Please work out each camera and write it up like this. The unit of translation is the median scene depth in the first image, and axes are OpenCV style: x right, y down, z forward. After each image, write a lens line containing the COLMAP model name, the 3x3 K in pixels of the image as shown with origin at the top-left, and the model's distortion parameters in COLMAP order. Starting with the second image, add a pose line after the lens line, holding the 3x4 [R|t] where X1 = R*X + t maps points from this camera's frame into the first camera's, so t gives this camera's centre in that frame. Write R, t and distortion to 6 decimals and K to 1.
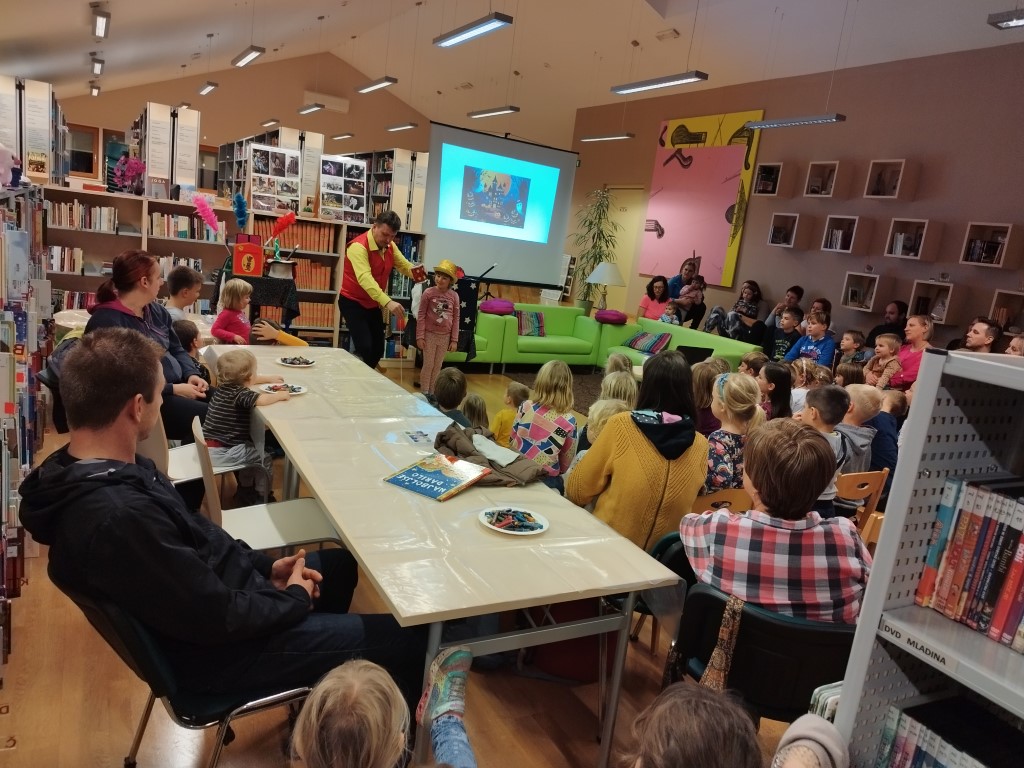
lens RADIAL K [[734.6, 0, 511.2], [0, 734.6, 384.1], [0, 0, 1]] dist [0.026623, -0.024431]
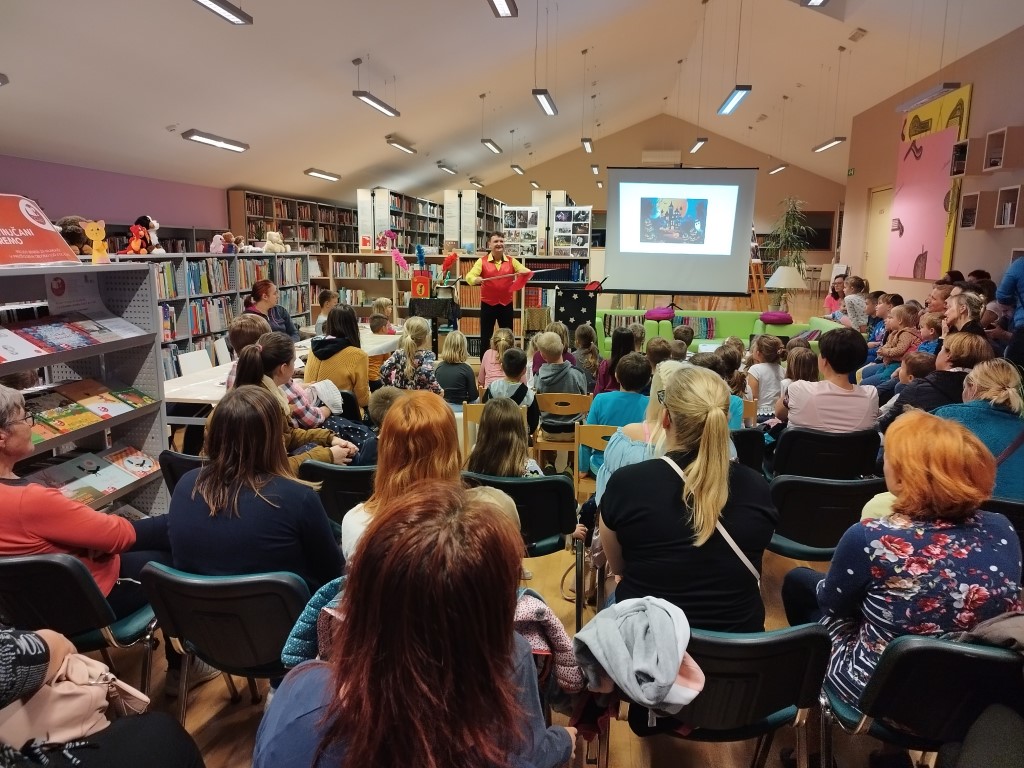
lens RADIAL K [[740.0, 0, 518.7], [0, 740.0, 384.6], [0, 0, 1]] dist [0.013353, -0.002585]
pose [[0.801115, -0.007543, -0.598463, 0.457848], [-0.030549, 0.998102, -0.053474, 0.067606], [0.597731, 0.061122, 0.799364, -0.047389]]
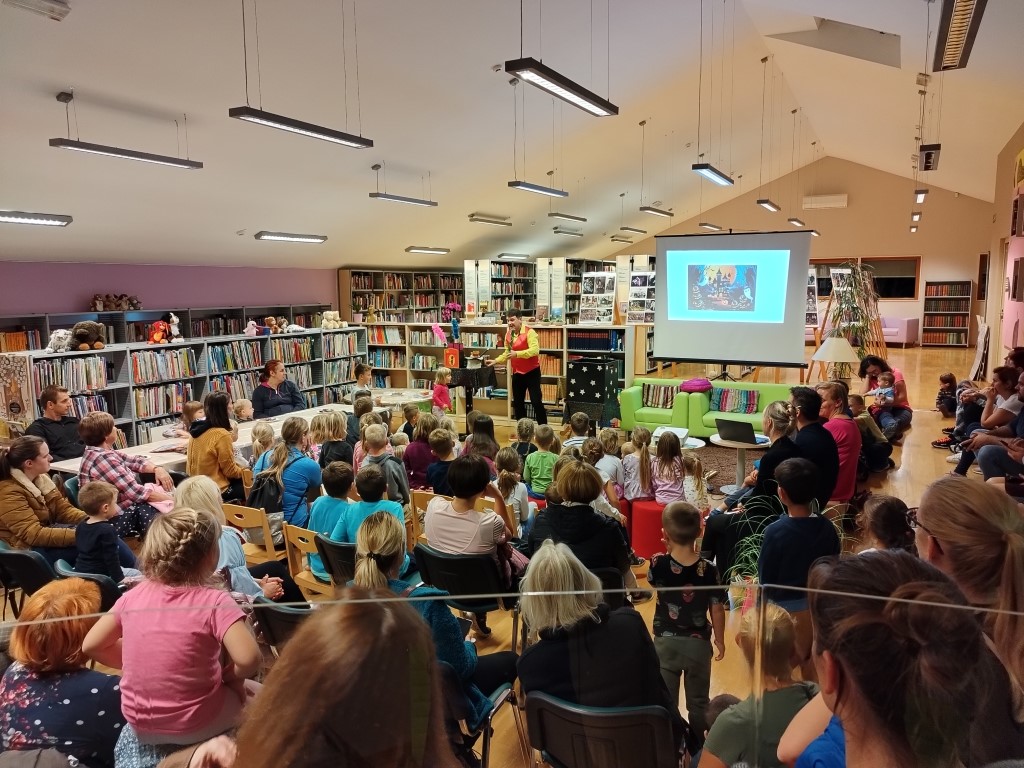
lens RADIAL K [[734.6, 0, 521.0], [0, 734.6, 380.6], [0, 0, 1]] dist [0.026623, -0.024431]
pose [[0.545373, -0.025607, -0.837802, 0.709578], [-0.086173, 0.992524, -0.086430, 0.005590], [0.833752, 0.119332, 0.539089, 0.165620]]
